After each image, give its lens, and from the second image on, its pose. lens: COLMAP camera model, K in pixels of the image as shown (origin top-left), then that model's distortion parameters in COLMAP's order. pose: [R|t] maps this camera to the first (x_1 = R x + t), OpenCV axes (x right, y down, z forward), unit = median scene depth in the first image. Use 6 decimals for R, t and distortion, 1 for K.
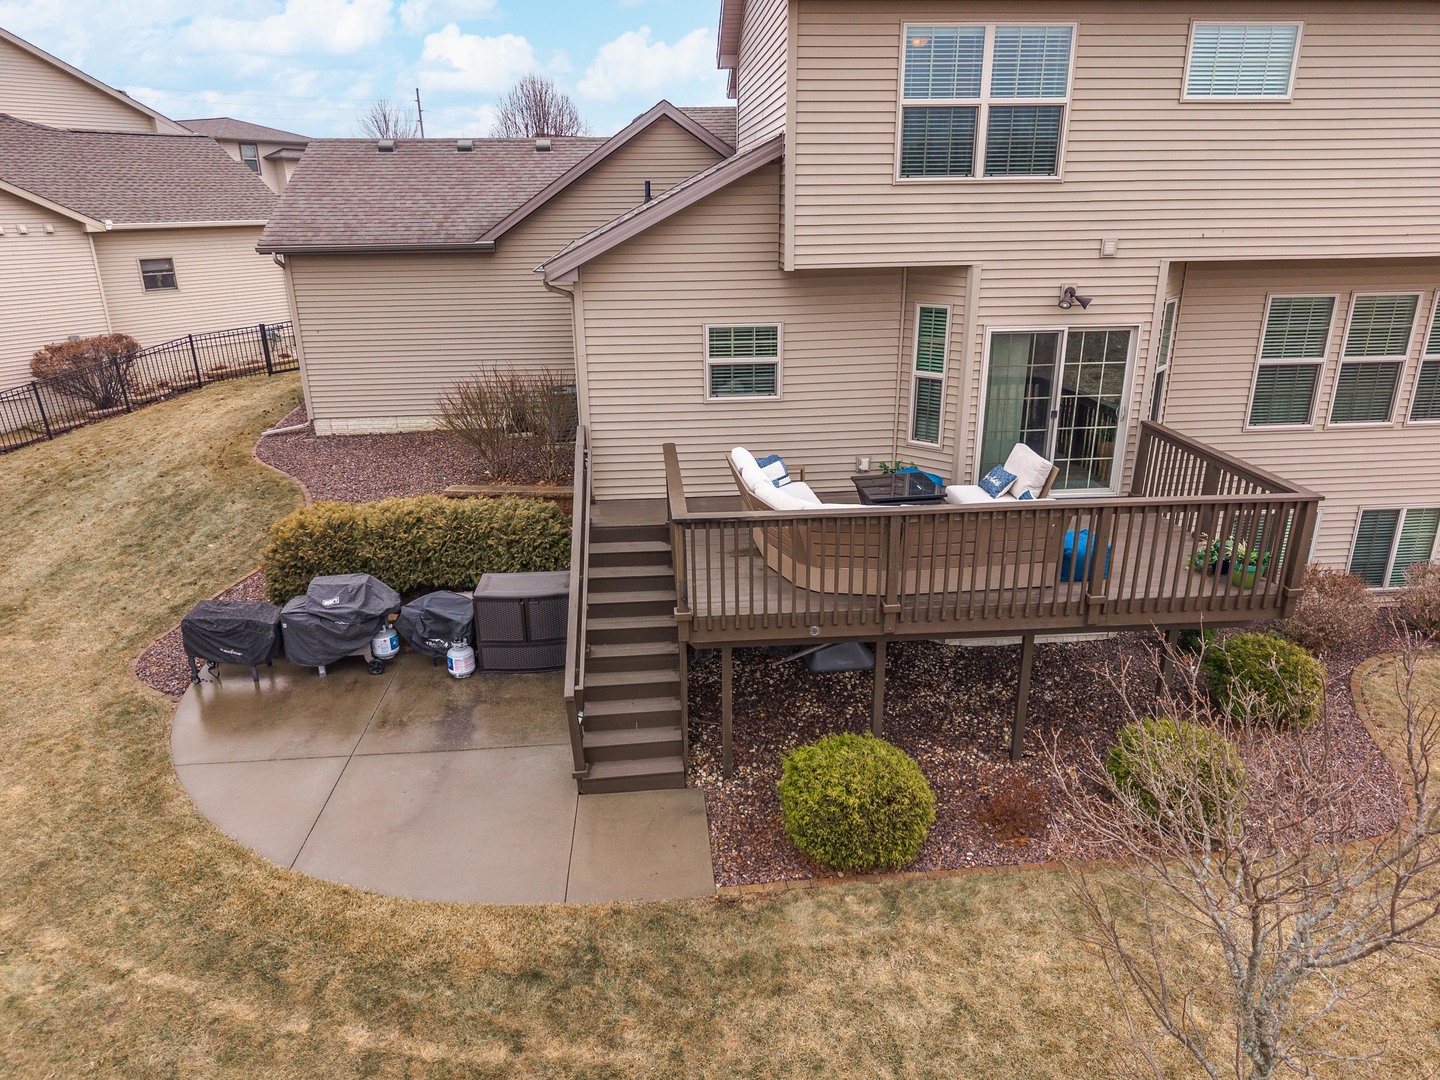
lens RADIAL K [[957.7, 0, 723.8], [0, 957.7, 544.0], [0, 0, 1]] dist [0.063007, -0.082079]
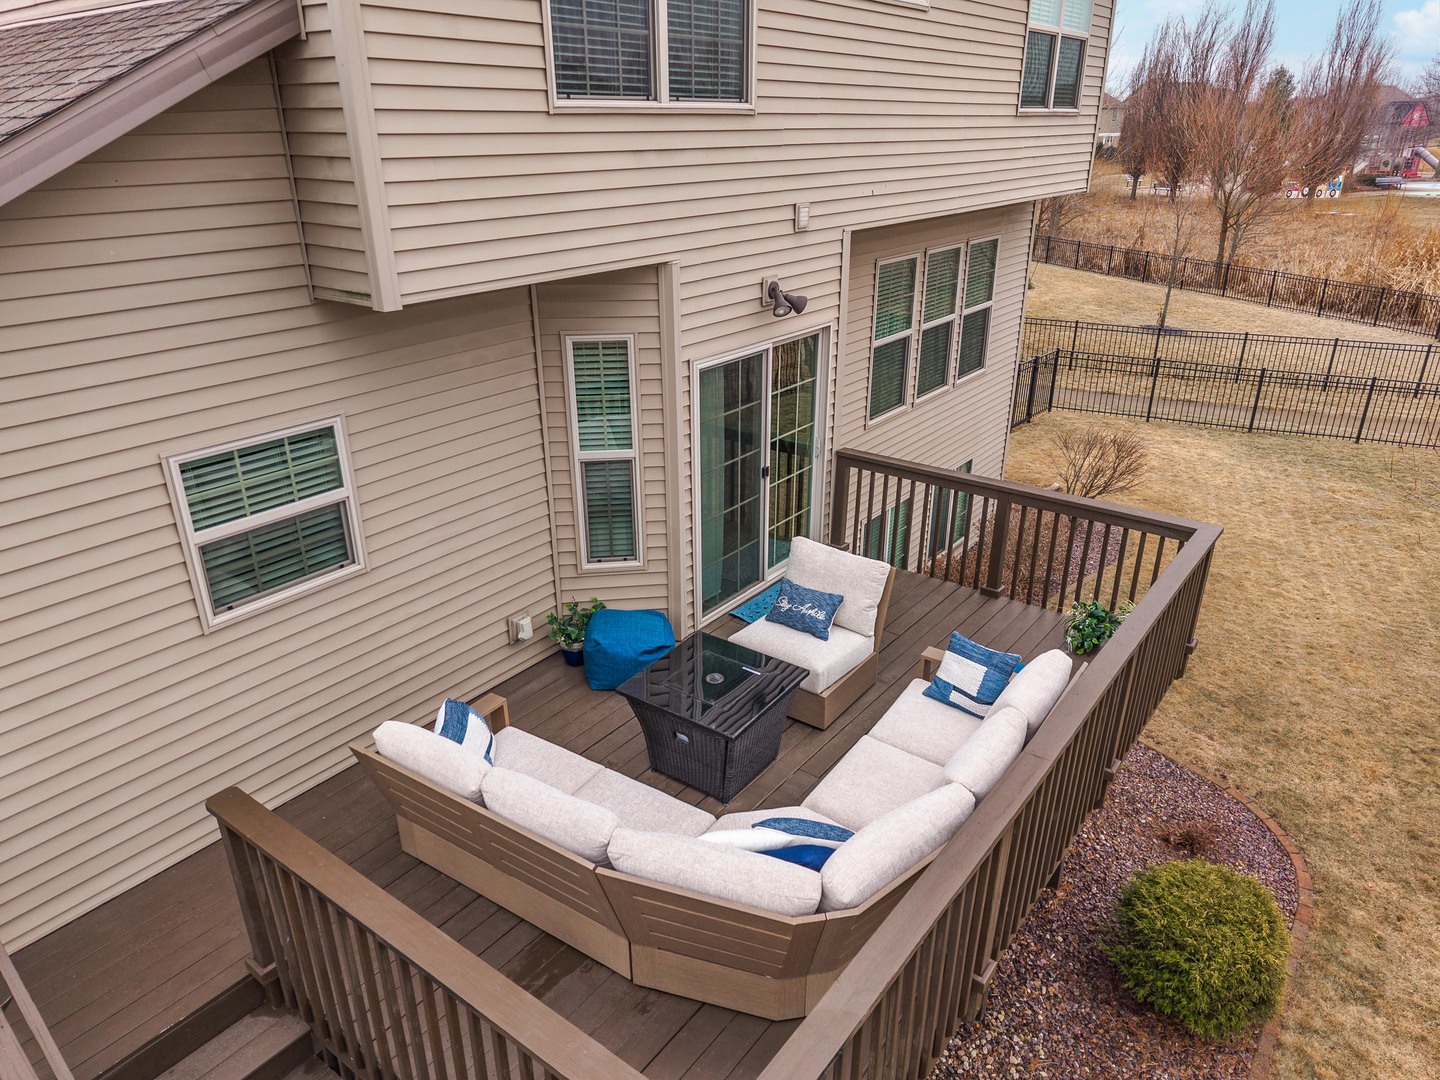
lens RADIAL K [[967.8, 0, 737.1], [0, 967.8, 548.1], [0, 0, 1]] dist [0.080115, -0.154239]
pose [[0.658361, -0.293854, 0.692972, -0.159087], [0.247607, 0.953957, 0.169283, -0.209256], [-0.710810, 0.060135, 0.700809, 0.563834]]
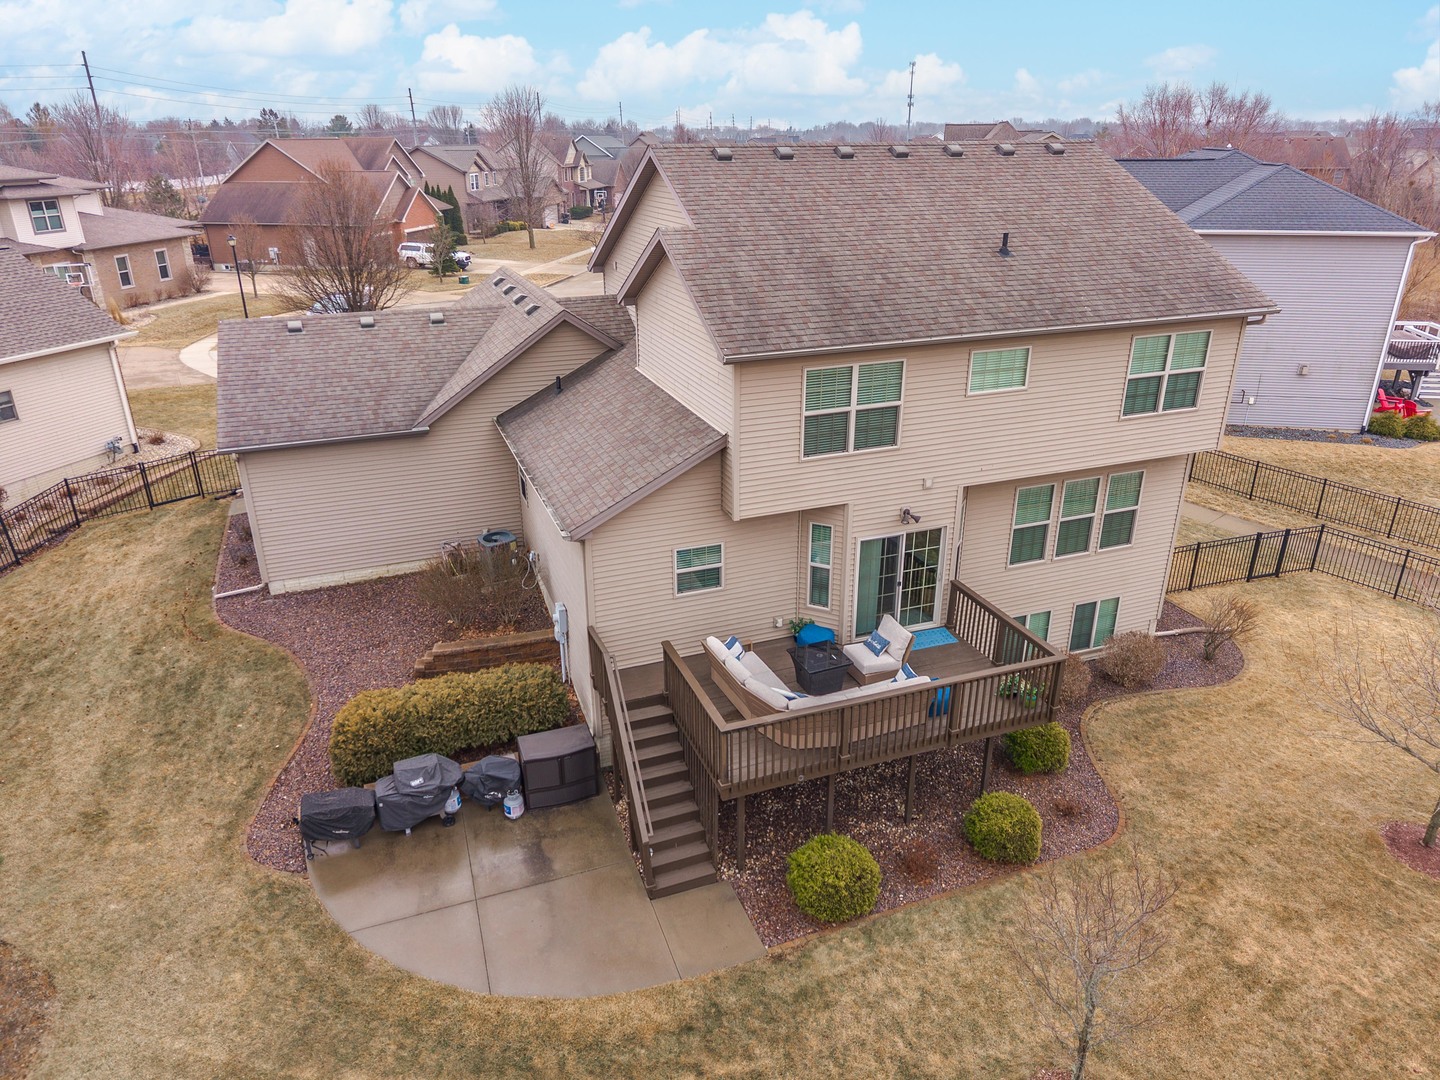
lens RADIAL K [[957.1, 0, 724.1], [0, 957.1, 544.0], [0, 0, 1]] dist [0.051801, -0.052208]
pose [[0.961105, -0.101901, 0.256697, -0.320044], [0.088002, 0.993991, 0.065094, -0.331203], [-0.261788, -0.039972, 0.964297, -0.403434]]
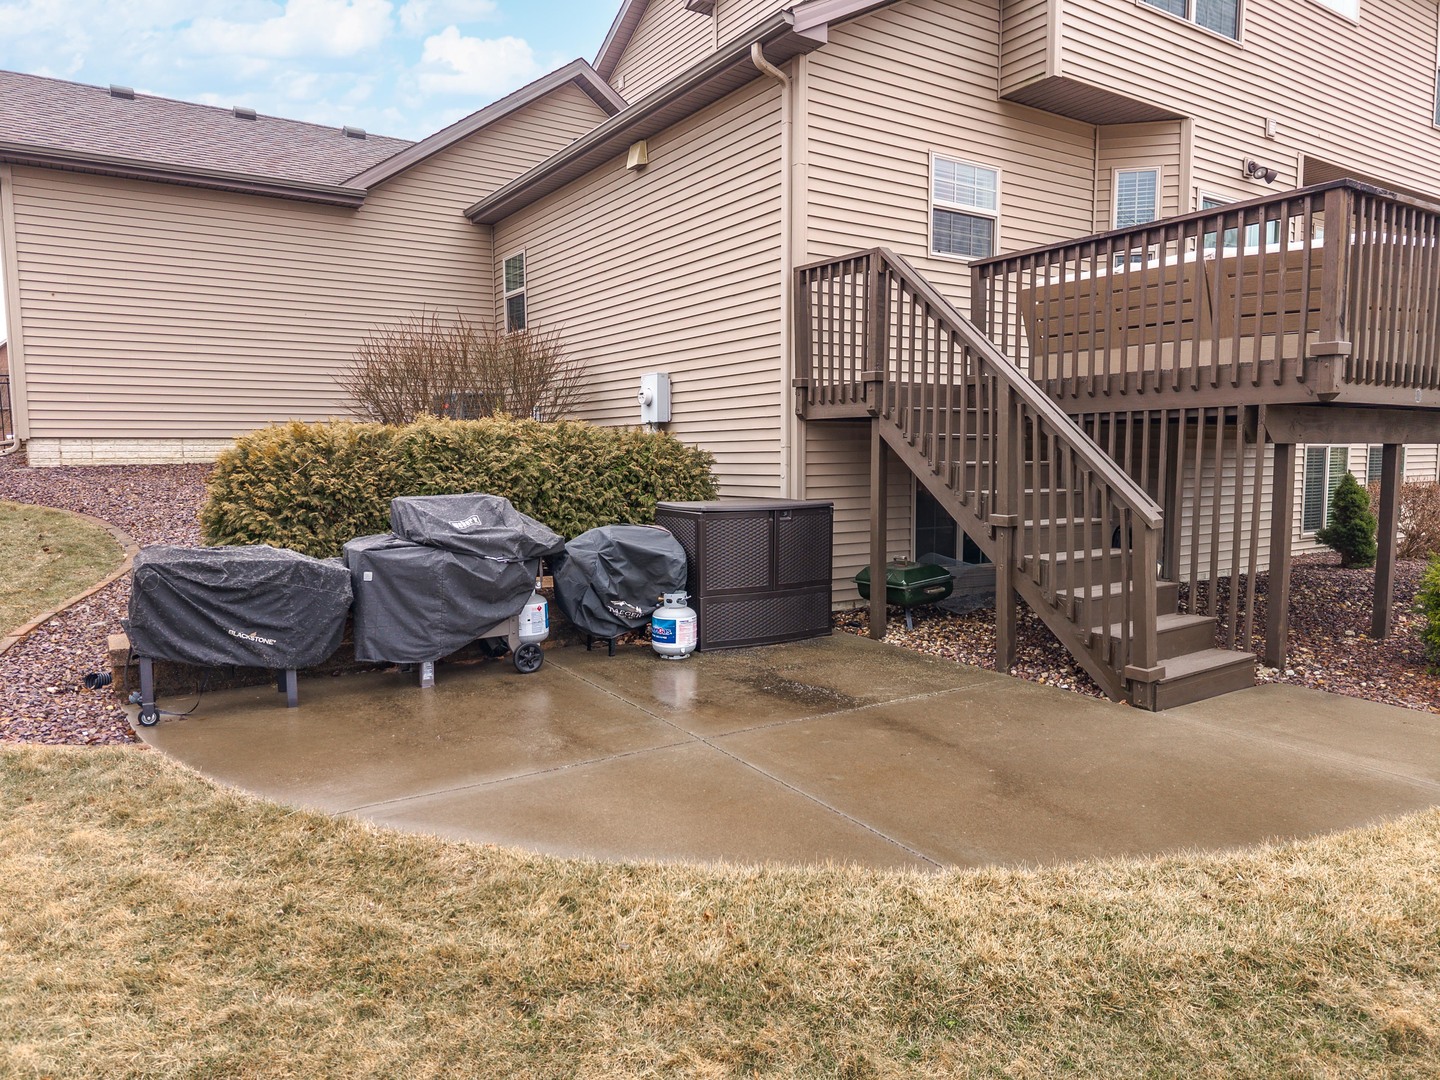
lens RADIAL K [[957.1, 0, 724.1], [0, 957.1, 544.0], [0, 0, 1]] dist [0.051801, -0.052208]
pose [[0.876813, -0.039962, 0.479168, -0.555394], [0.160764, 0.963554, -0.213817, 0.212254], [-0.453160, 0.264510, 0.851282, 0.519766]]
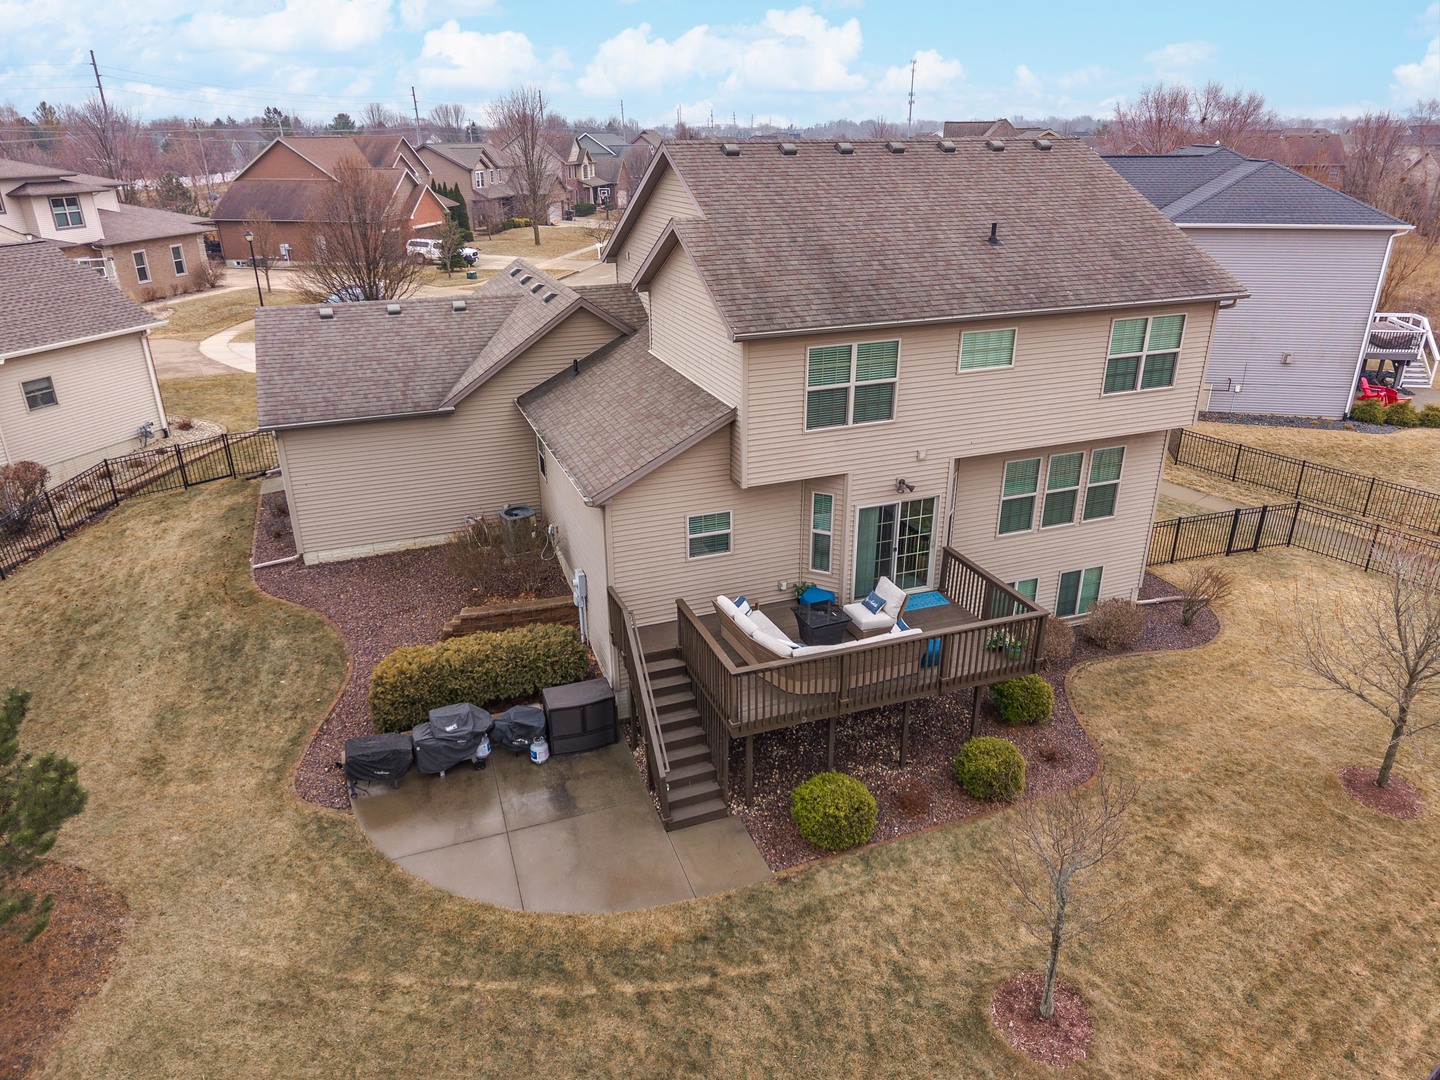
lens RADIAL K [[957.1, 0, 724.1], [0, 957.1, 544.0], [0, 0, 1]] dist [0.051801, -0.052208]
pose [[0.961319, -0.102744, 0.255559, -0.368614], [0.088488, 0.993842, 0.066700, -0.288124], [-0.260838, -0.041506, 0.964490, -0.517277]]
